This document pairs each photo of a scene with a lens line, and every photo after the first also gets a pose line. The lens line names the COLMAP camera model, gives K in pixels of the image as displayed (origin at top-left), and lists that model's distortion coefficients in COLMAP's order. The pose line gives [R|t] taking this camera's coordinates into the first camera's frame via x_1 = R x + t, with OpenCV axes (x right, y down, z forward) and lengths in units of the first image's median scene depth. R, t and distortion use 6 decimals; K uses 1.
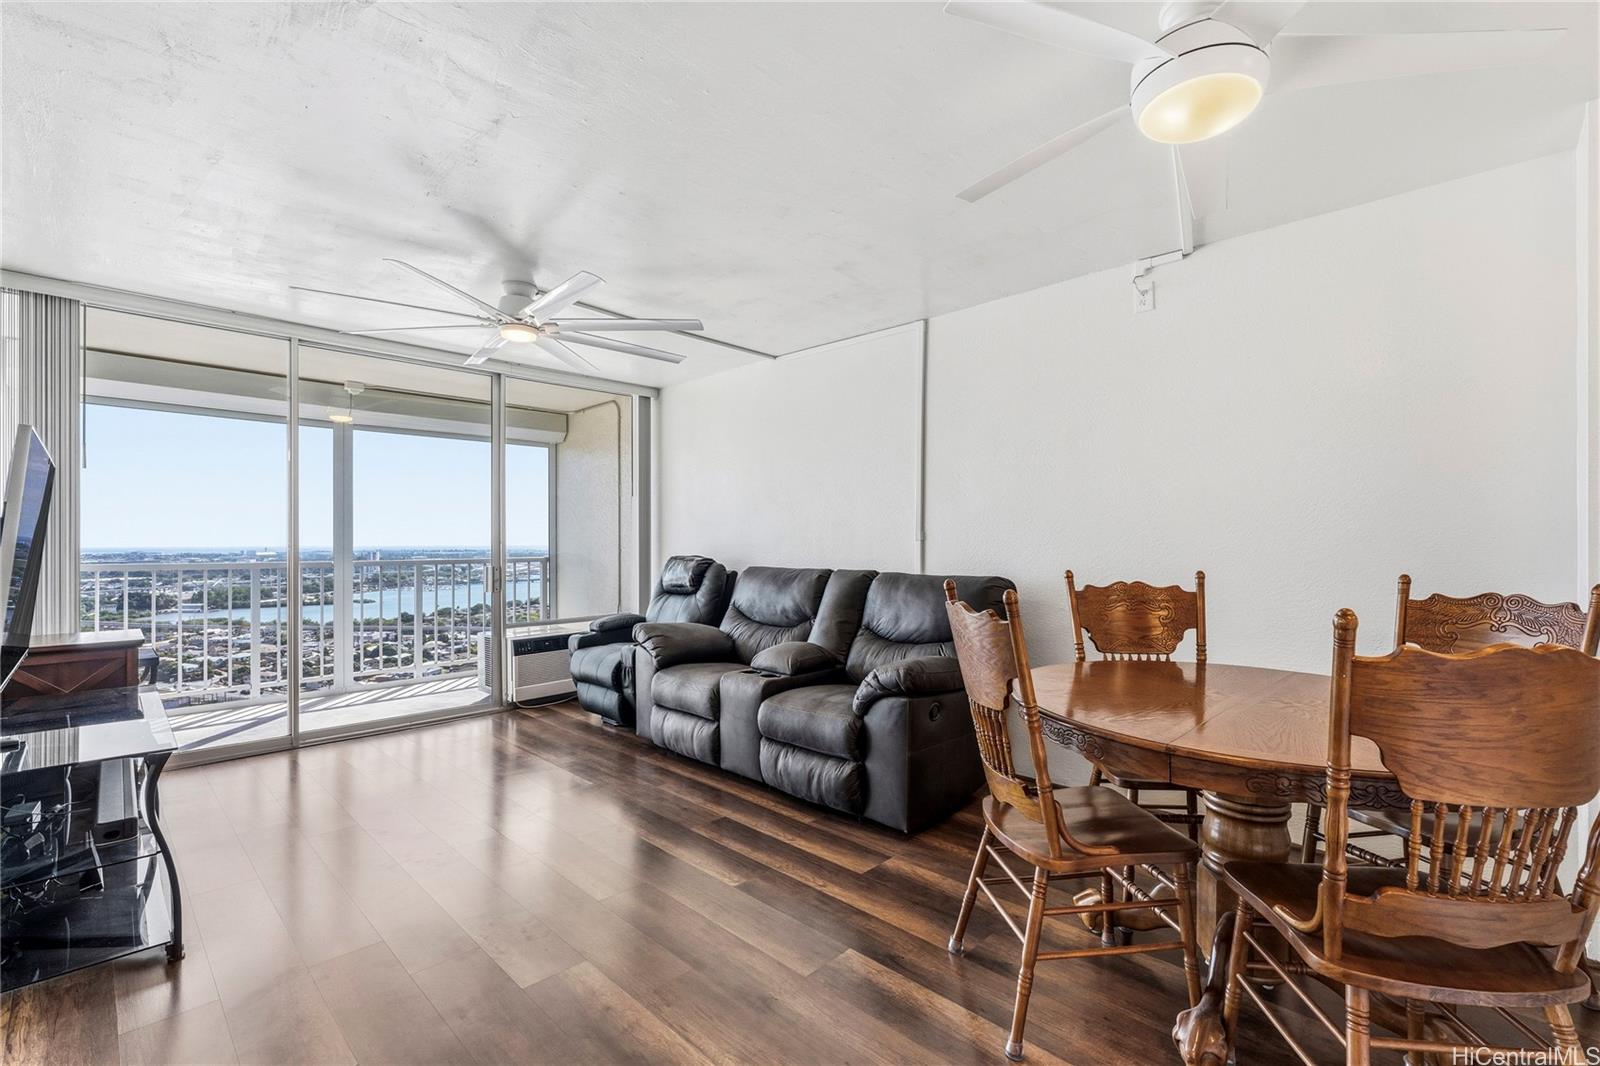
lens RADIAL K [[688.3, 0, 793.0], [0, 688.3, 540.6], [0, 0, 1]] dist [-0.000678, -0.000481]
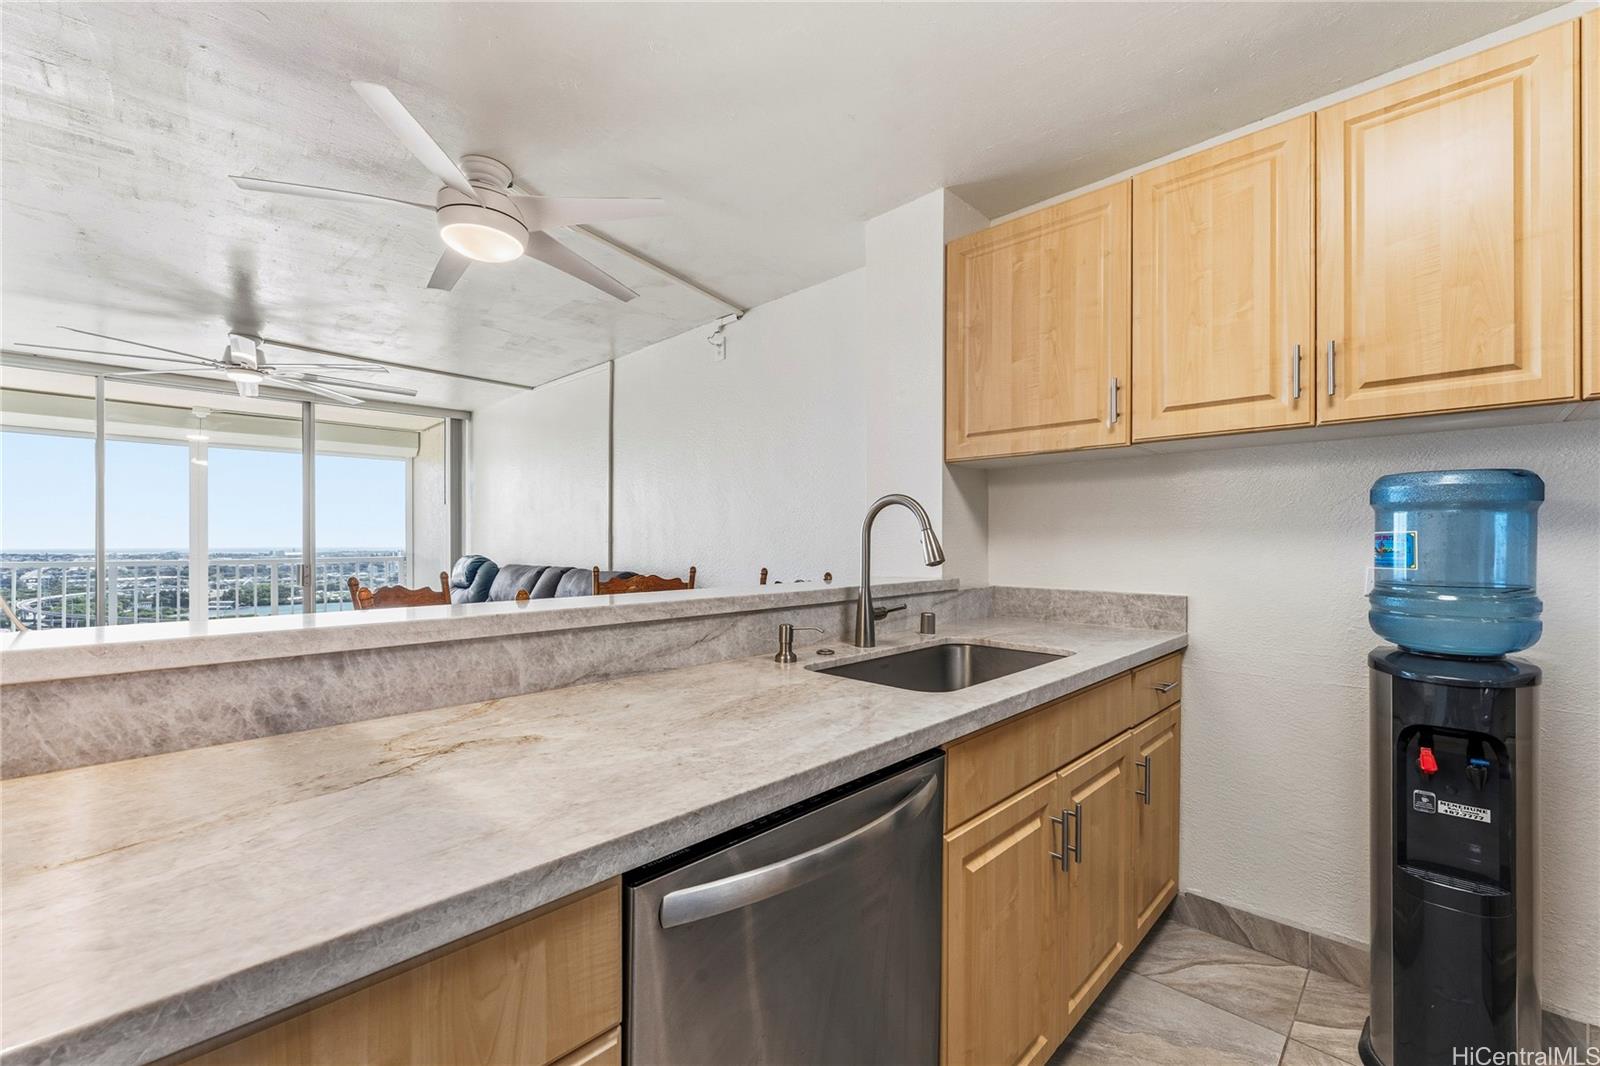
lens RADIAL K [[648.4, 0, 776.6], [0, 648.4, 535.1], [0, 0, 1]] dist [0.000059, -0.000381]
pose [[1.000000, 0.000220, -0.000311, 0.614876], [-0.000224, 0.999941, -0.010890, -0.001433], [0.000308, 0.010890, 0.999941, -0.177874]]
